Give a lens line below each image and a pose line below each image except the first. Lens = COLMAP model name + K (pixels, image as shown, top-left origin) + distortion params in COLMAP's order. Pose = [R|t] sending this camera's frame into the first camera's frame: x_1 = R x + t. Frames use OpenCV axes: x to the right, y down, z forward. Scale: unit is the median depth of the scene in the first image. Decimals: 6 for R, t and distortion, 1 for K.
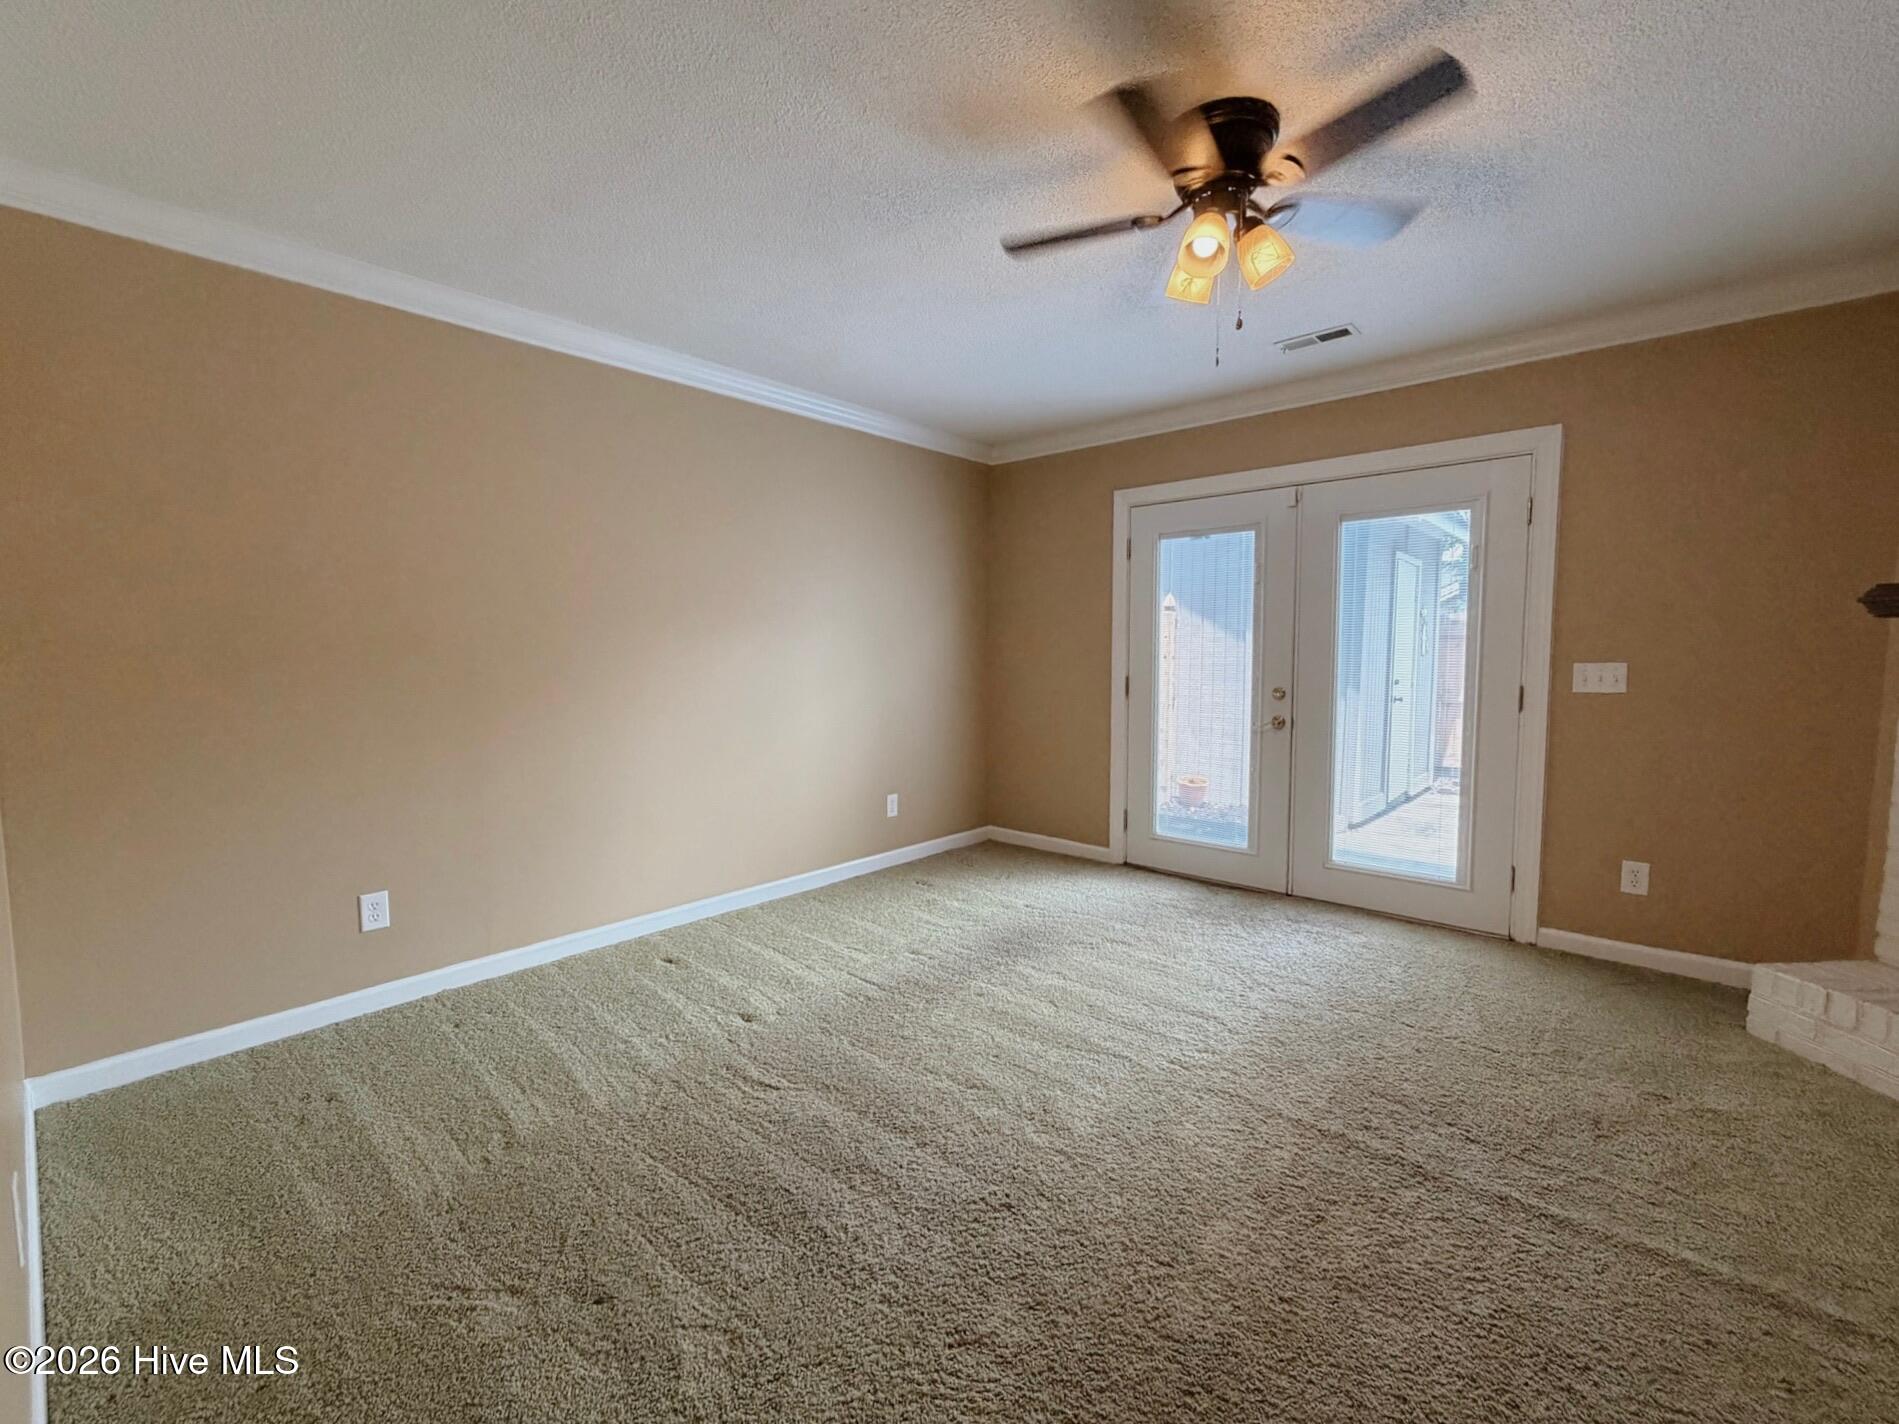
lens RADIAL K [[812.0, 0, 944.4], [0, 812.0, 716.0], [0, 0, 1]] dist [0.001162, 0.000636]
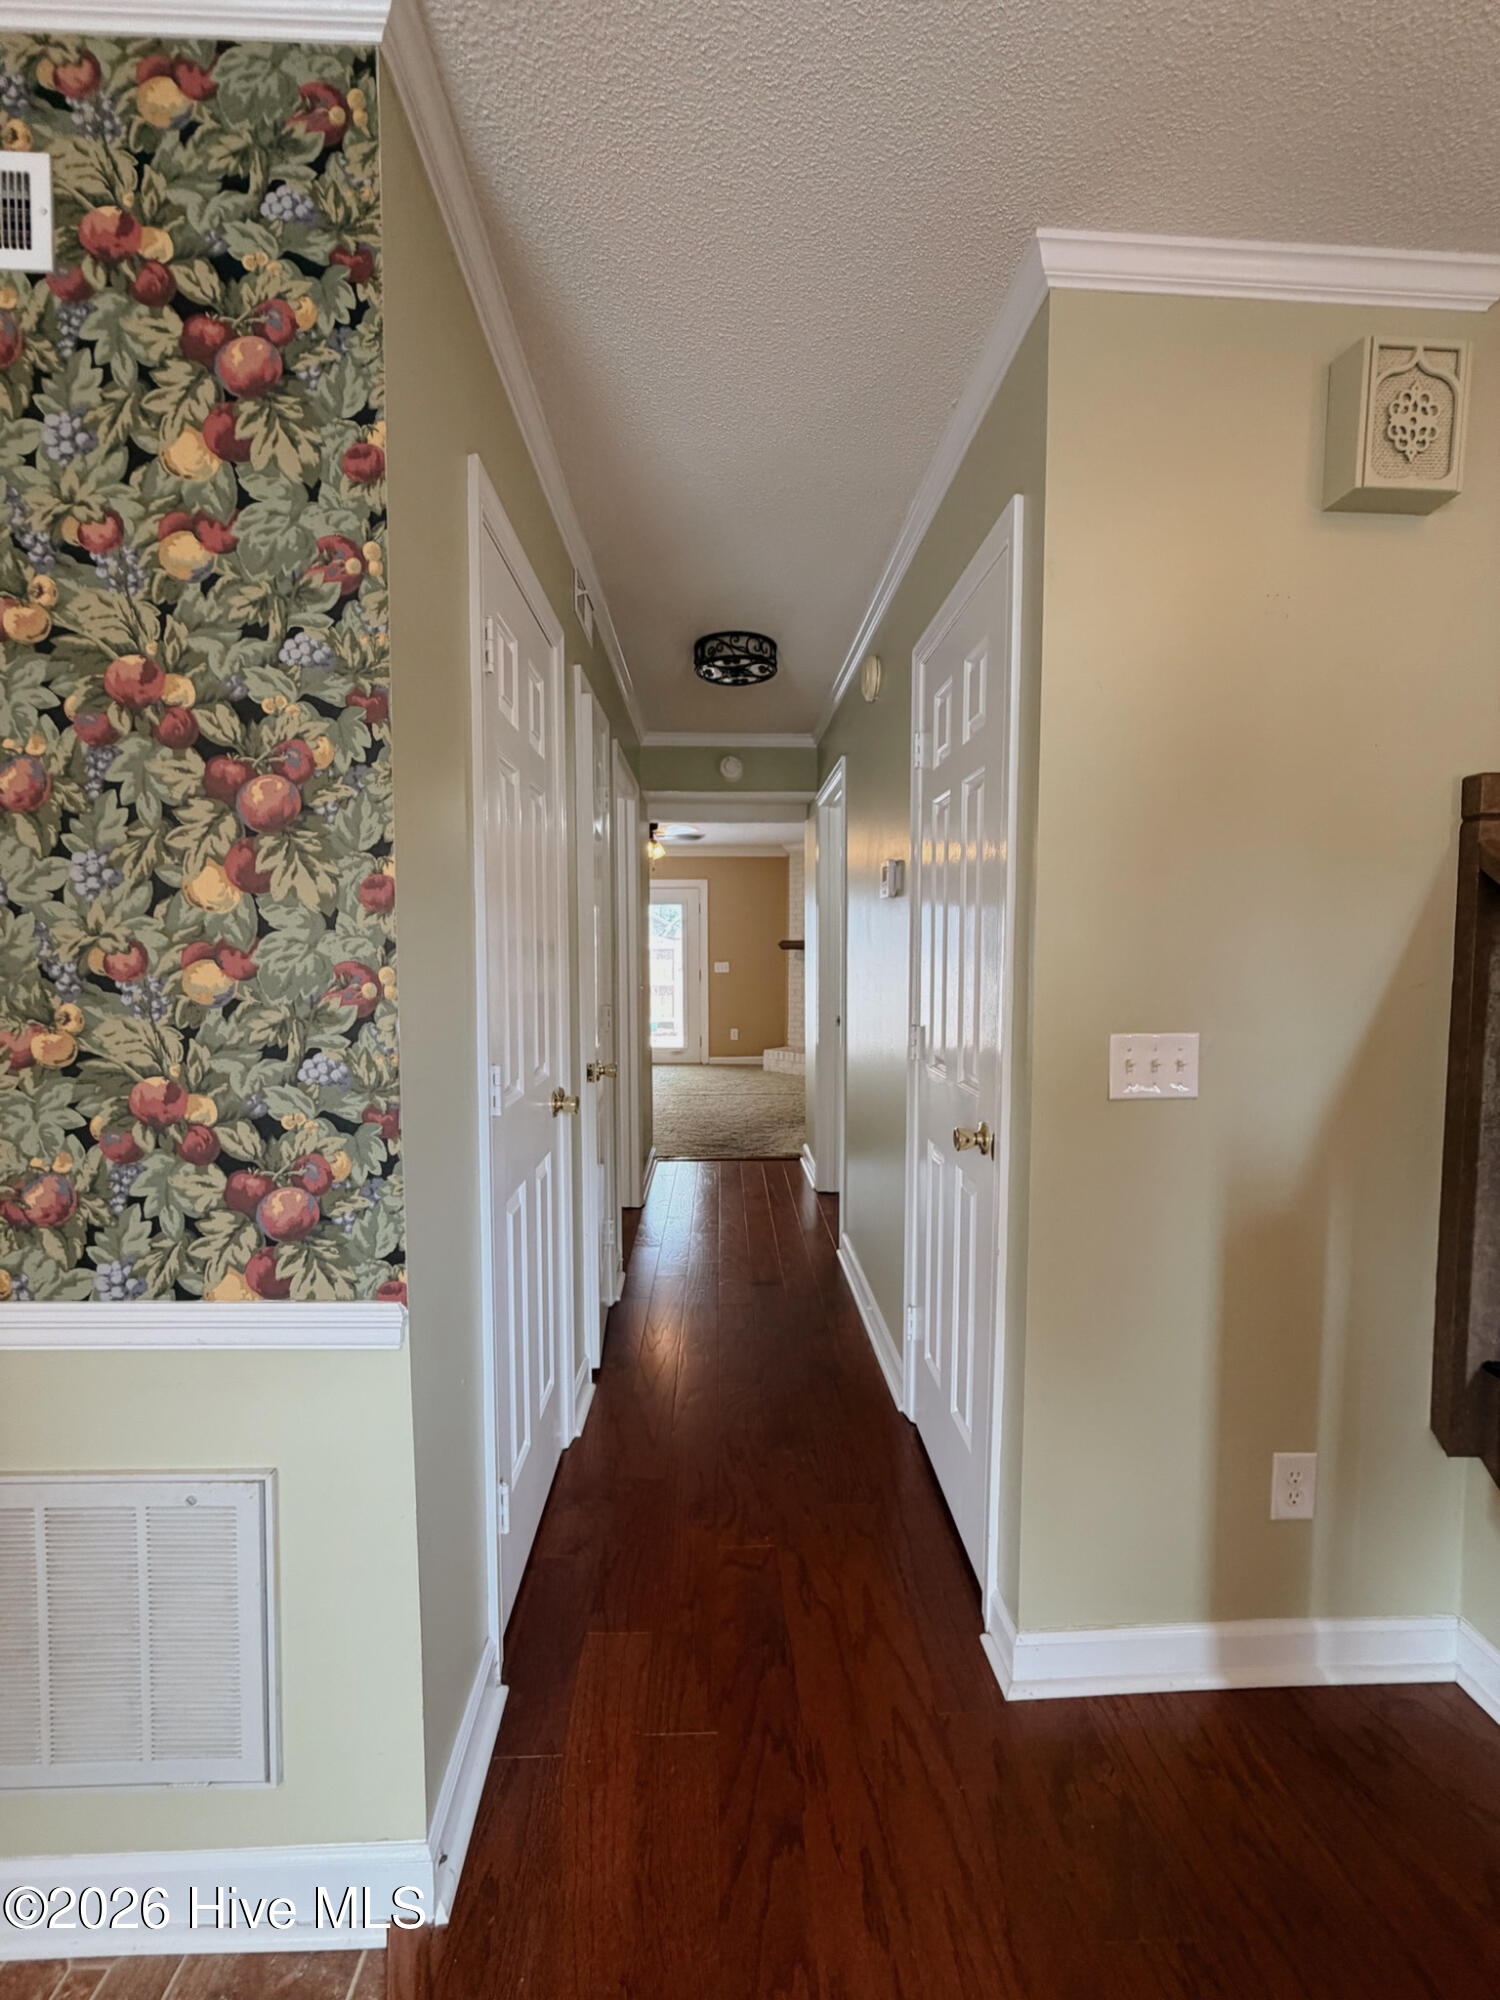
lens RADIAL K [[797.6, 0, 746.5], [0, 797.6, 1001.2], [0, 0, 1]] dist [-0.001109, -0.000271]
pose [[0.715443, -0.044868, 0.697229, -1.596685], [0.058194, 0.998295, 0.004529, 0.094958], [-0.696243, 0.037334, 0.716834, -1.566966]]
